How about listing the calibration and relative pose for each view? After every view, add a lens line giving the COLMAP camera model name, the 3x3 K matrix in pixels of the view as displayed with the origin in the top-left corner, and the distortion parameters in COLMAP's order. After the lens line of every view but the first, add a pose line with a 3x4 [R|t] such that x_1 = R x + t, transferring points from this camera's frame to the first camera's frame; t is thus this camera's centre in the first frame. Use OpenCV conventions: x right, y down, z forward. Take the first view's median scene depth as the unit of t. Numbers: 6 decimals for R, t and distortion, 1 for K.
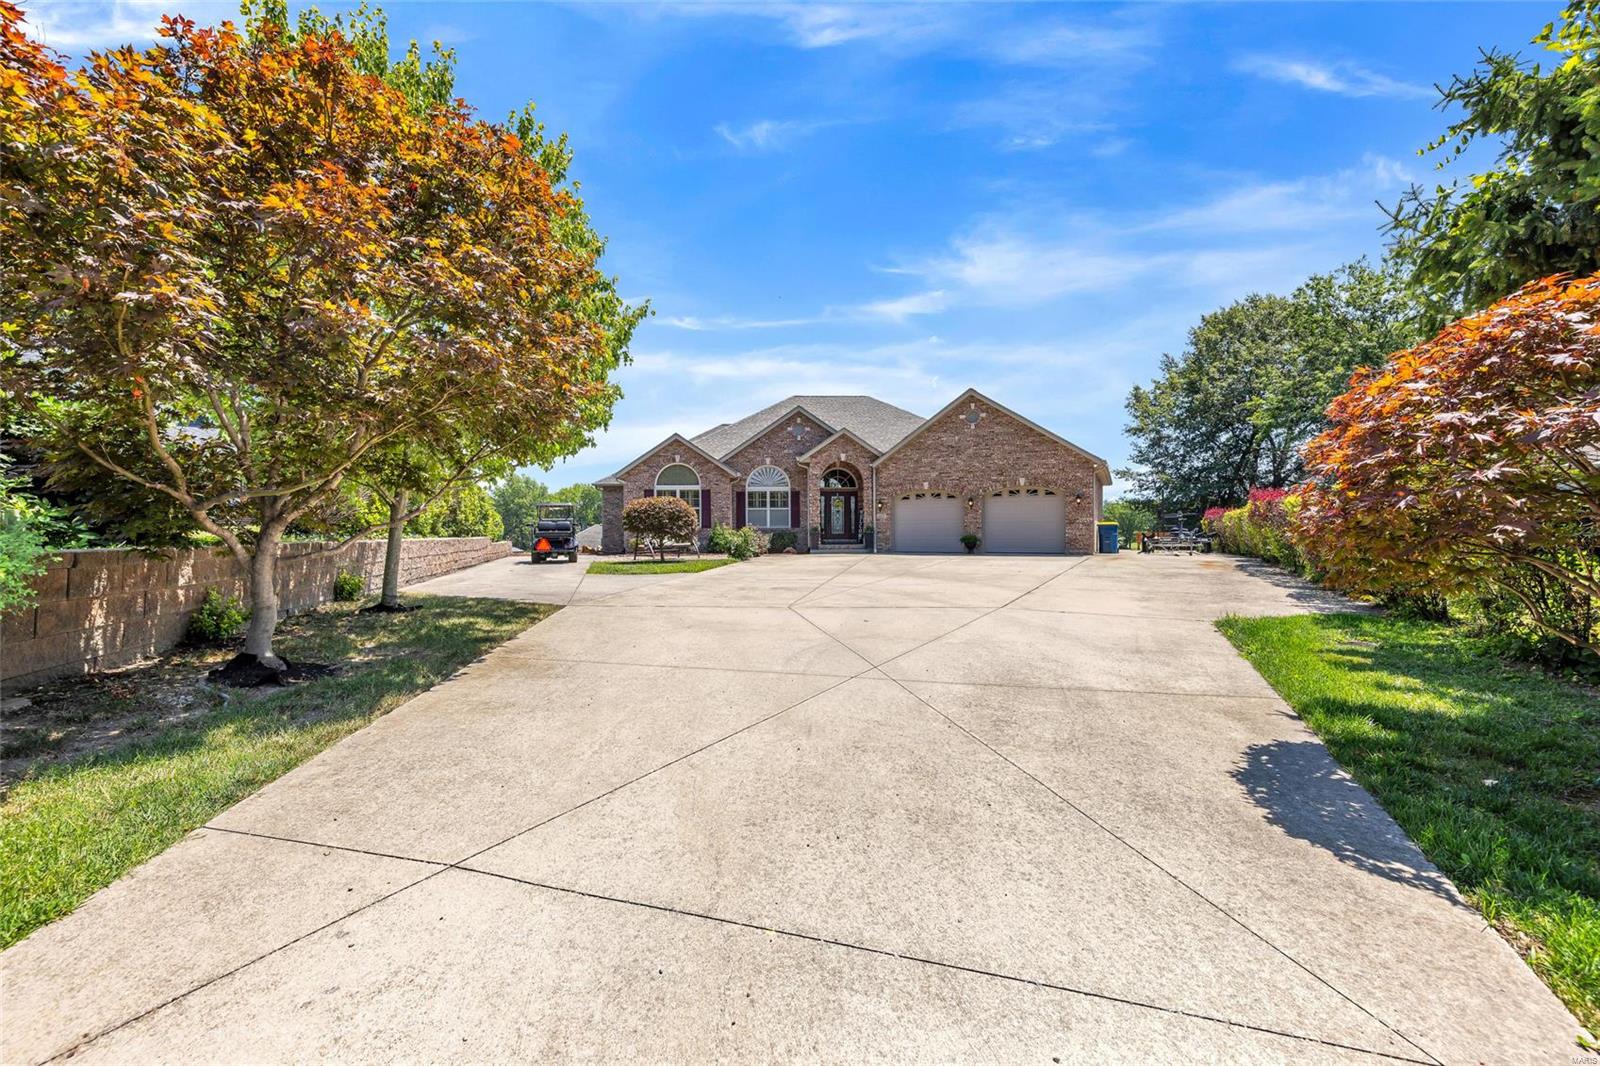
lens RADIAL K [[642.6, 0, 800.0], [0, 642.6, 533.0], [0, 0, 1]] dist [0.000370, 0.000008]
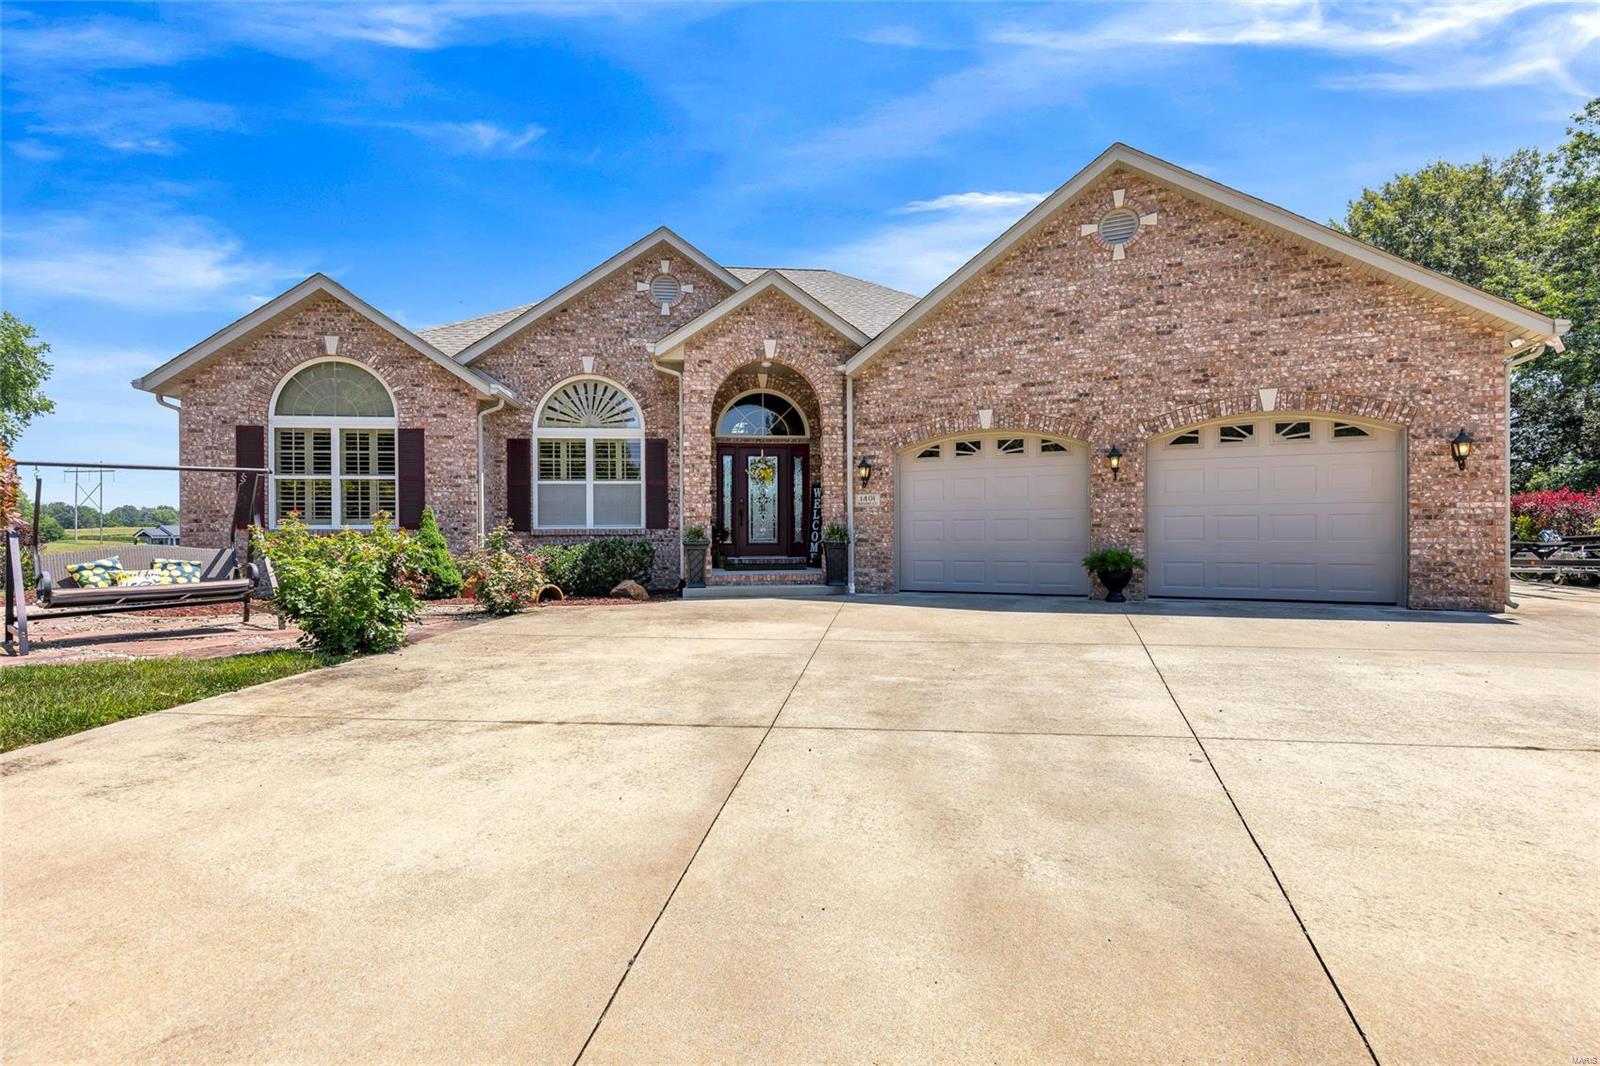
lens RADIAL K [[783.4, 0, 800.0], [0, 783.4, 533.0], [0, 0, 1]] dist [0.000293, 0.000009]
pose [[0.997583, 0.000731, 0.069475, 0.051902], [-0.000537, 0.999996, -0.002813, -0.004623], [-0.069477, 0.002769, 0.997580, 0.522285]]
